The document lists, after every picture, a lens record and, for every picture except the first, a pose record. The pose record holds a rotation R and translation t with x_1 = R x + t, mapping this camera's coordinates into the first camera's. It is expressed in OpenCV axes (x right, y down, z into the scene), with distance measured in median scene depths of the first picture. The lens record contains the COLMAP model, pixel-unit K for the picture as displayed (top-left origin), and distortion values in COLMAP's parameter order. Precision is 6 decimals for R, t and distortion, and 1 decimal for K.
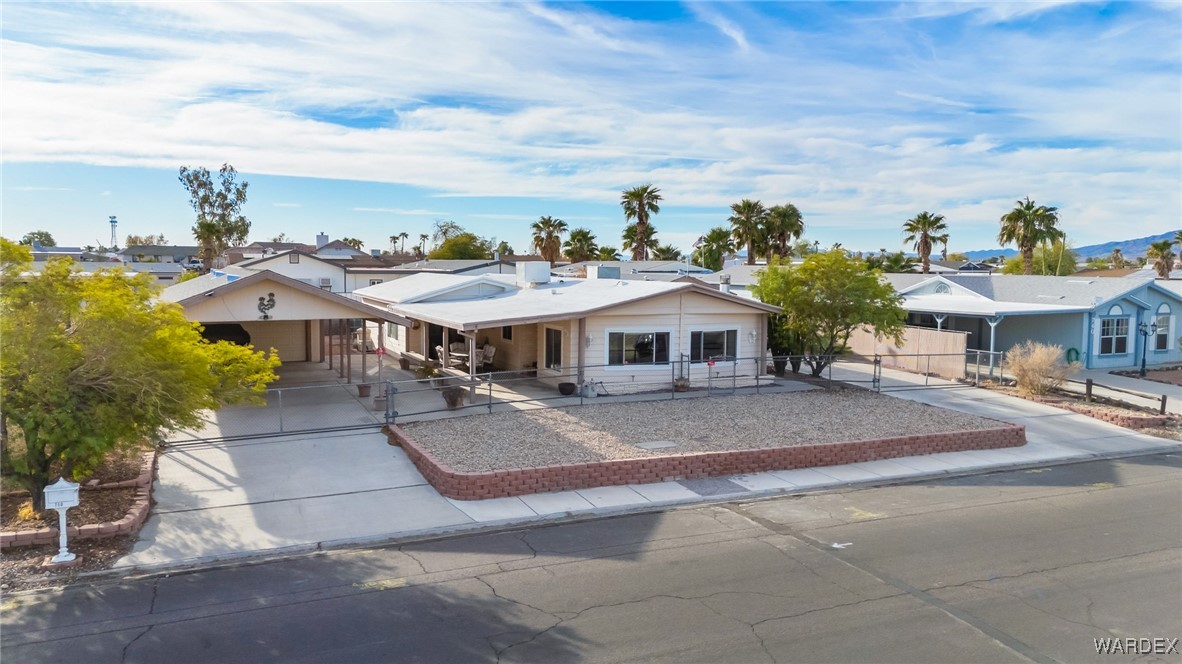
lens RADIAL K [[862.2, 0, 589.1], [0, 862.2, 340.2], [0, 0, 1]] dist [0.076736, -0.074448]
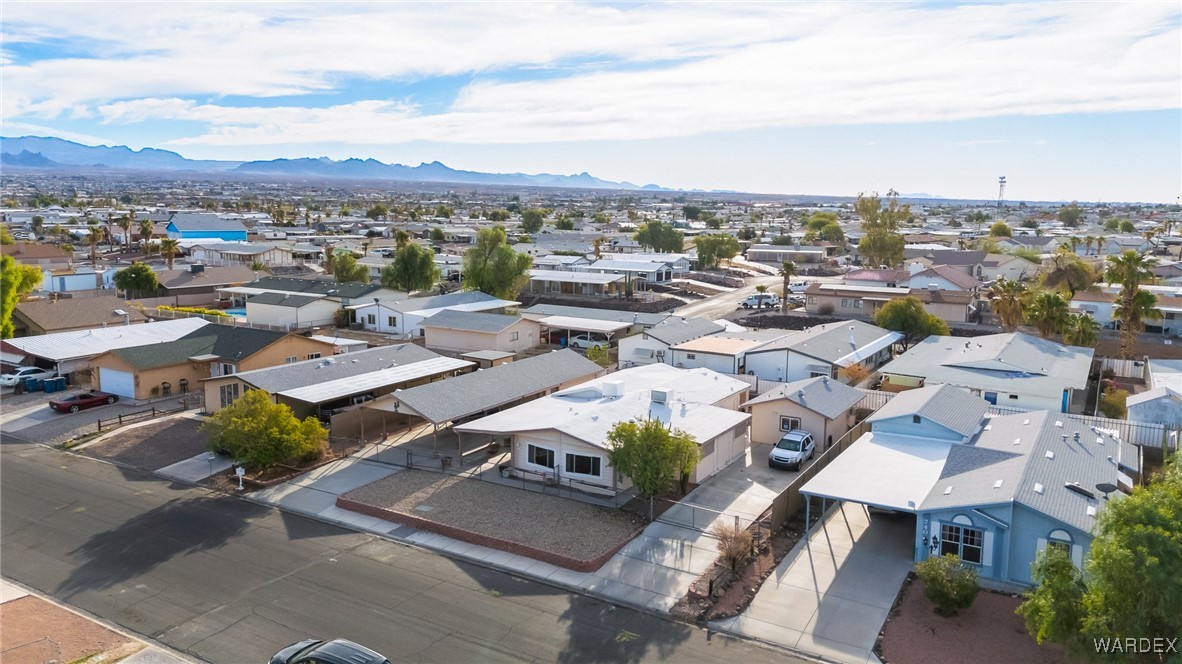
lens RADIAL K [[862.2, 0, 596.3], [0, 862.2, 336.3], [0, 0, 1]] dist [0.076736, -0.074448]
pose [[0.570054, 0.122743, -0.812387, 0.493442], [-0.077869, 0.992398, 0.095300, -0.133171], [0.817909, 0.008934, 0.575279, 0.018969]]
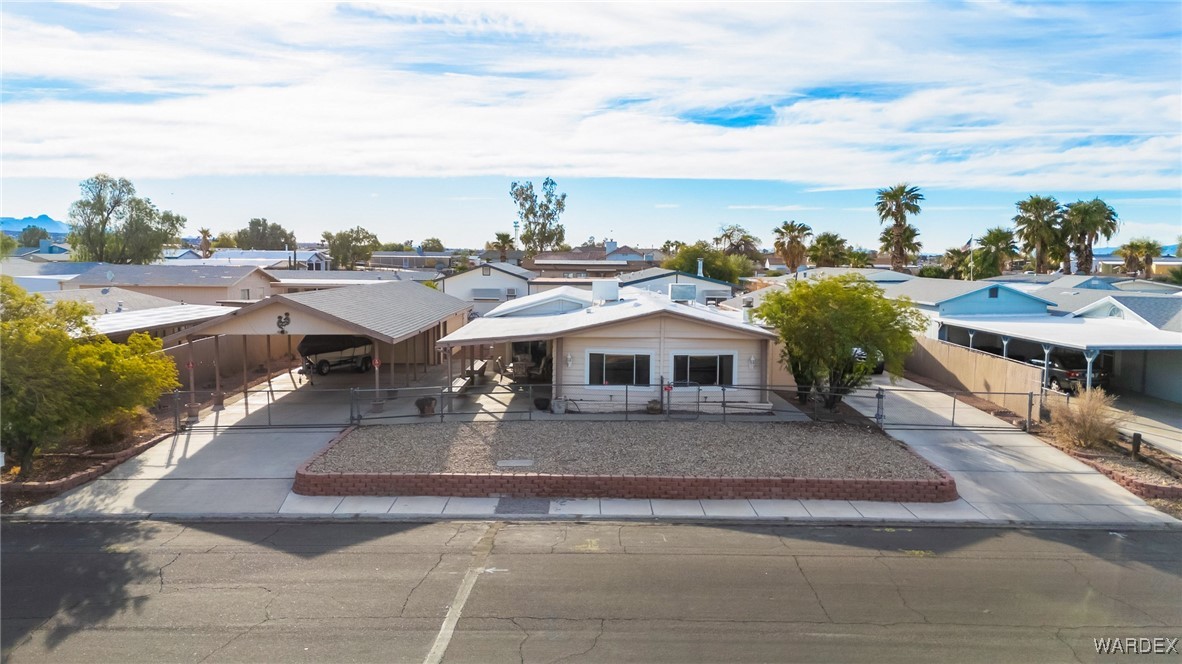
lens RADIAL K [[862.2, 0, 589.8], [0, 862.2, 344.6], [0, 0, 1]] dist [0.076736, -0.074448]
pose [[0.913078, 0.037890, -0.406021, 0.143076], [-0.034118, 0.999281, 0.016526, -0.011759], [0.406356, -0.001237, 0.913714, 0.010231]]
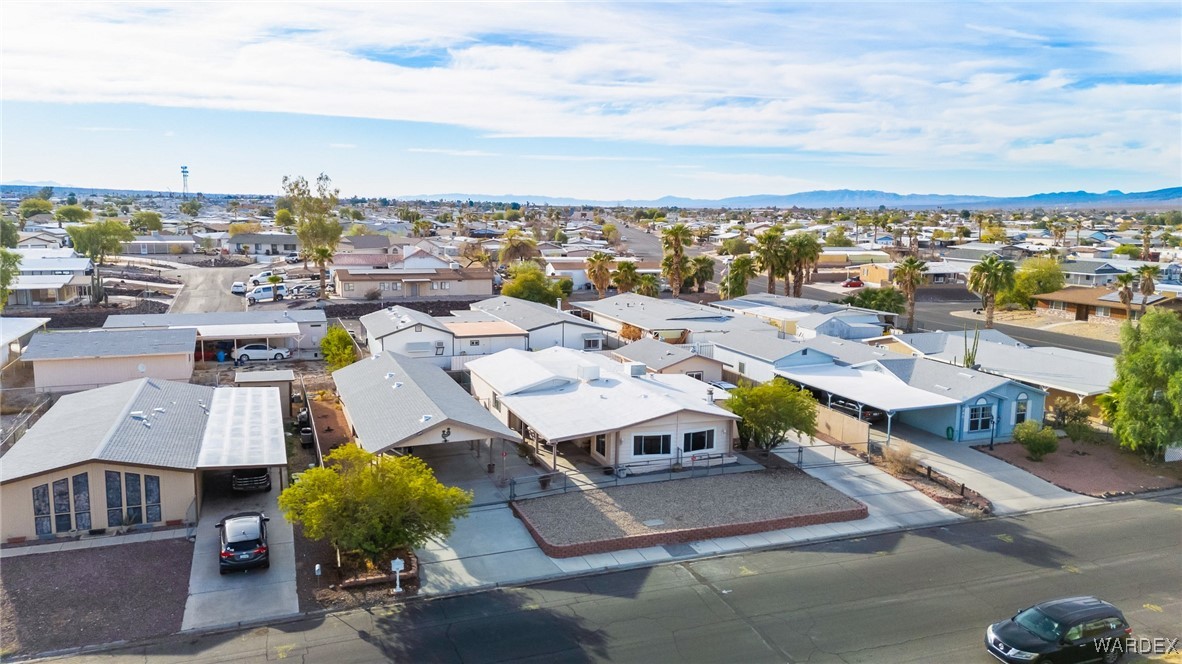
lens RADIAL K [[862.2, 0, 589.9], [0, 862.2, 336.9], [0, 0, 1]] dist [0.076736, -0.074448]
pose [[0.998260, 0.013592, -0.057380, 0.009788], [-0.009929, 0.997923, 0.063655, -0.097158], [0.058126, -0.062974, 0.996321, -0.210939]]
